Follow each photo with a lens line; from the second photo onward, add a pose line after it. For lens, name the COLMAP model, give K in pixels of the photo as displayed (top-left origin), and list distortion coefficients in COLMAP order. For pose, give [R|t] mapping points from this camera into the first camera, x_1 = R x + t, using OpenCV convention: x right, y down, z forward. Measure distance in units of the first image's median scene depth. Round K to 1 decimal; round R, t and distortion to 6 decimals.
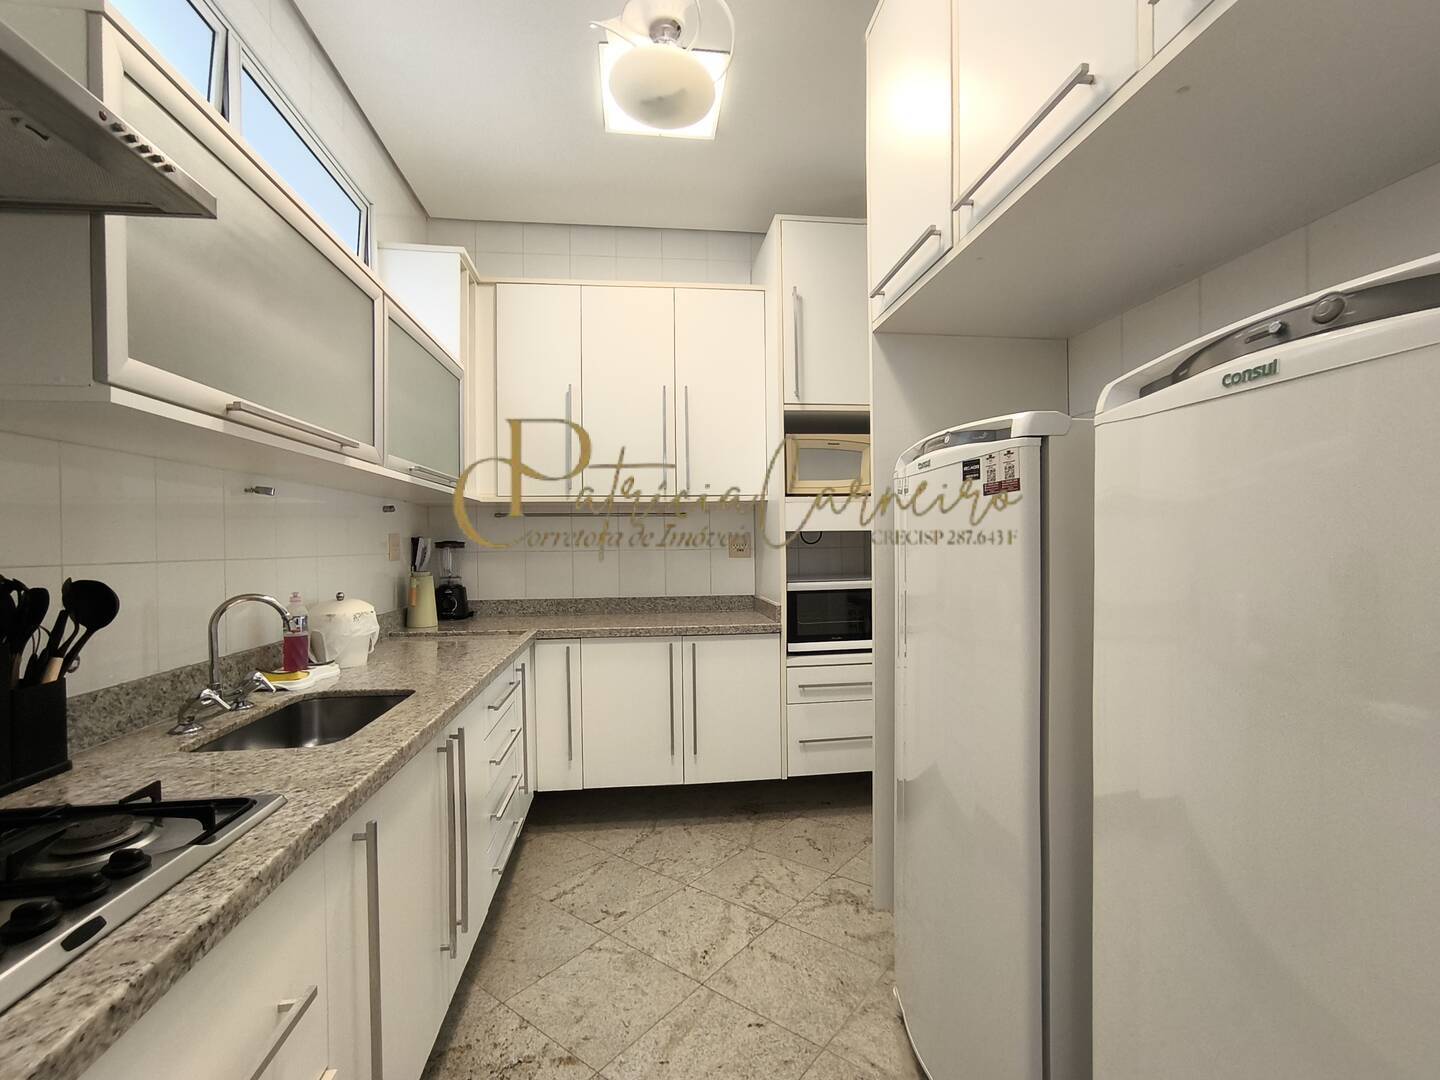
lens RADIAL K [[654.2, 0, 717.0], [0, 654.2, 544.9], [0, 0, 1]] dist [-0.006212, 0.004554]
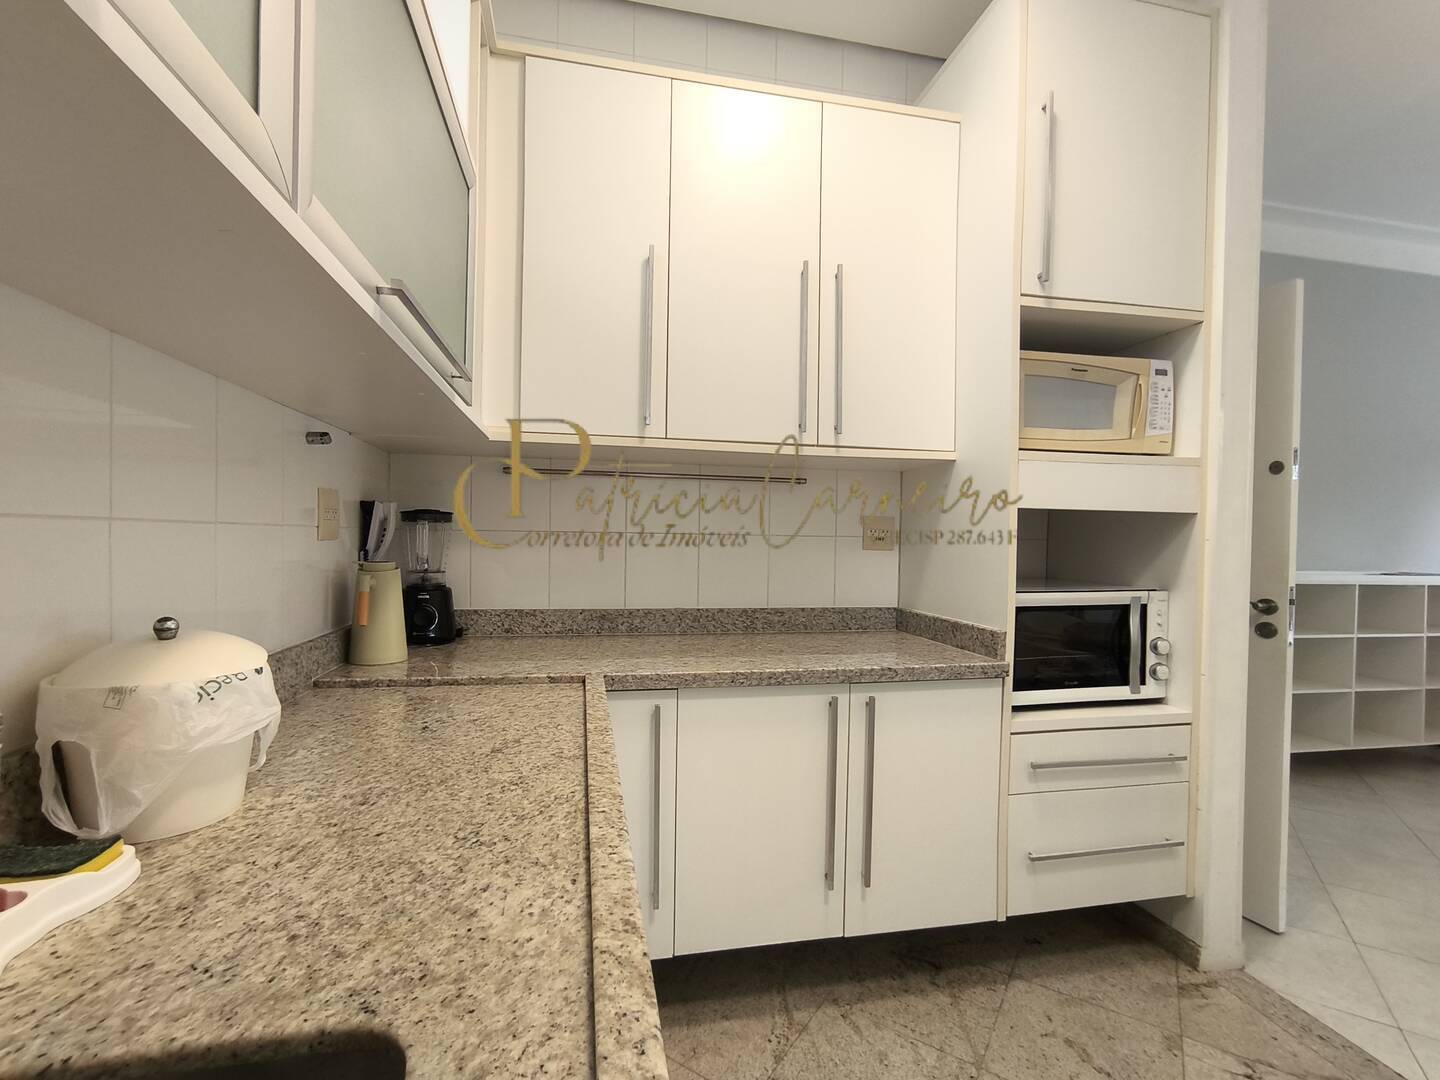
lens RADIAL K [[654.2, 0, 726.2], [0, 654.2, 545.2], [0, 0, 1]] dist [-0.006212, 0.004554]
pose [[0.995874, 0.025785, 0.087005, -0.209812], [-0.026559, 0.999617, 0.007743, 0.015540], [-0.086772, -0.010022, 0.996178, 0.427791]]
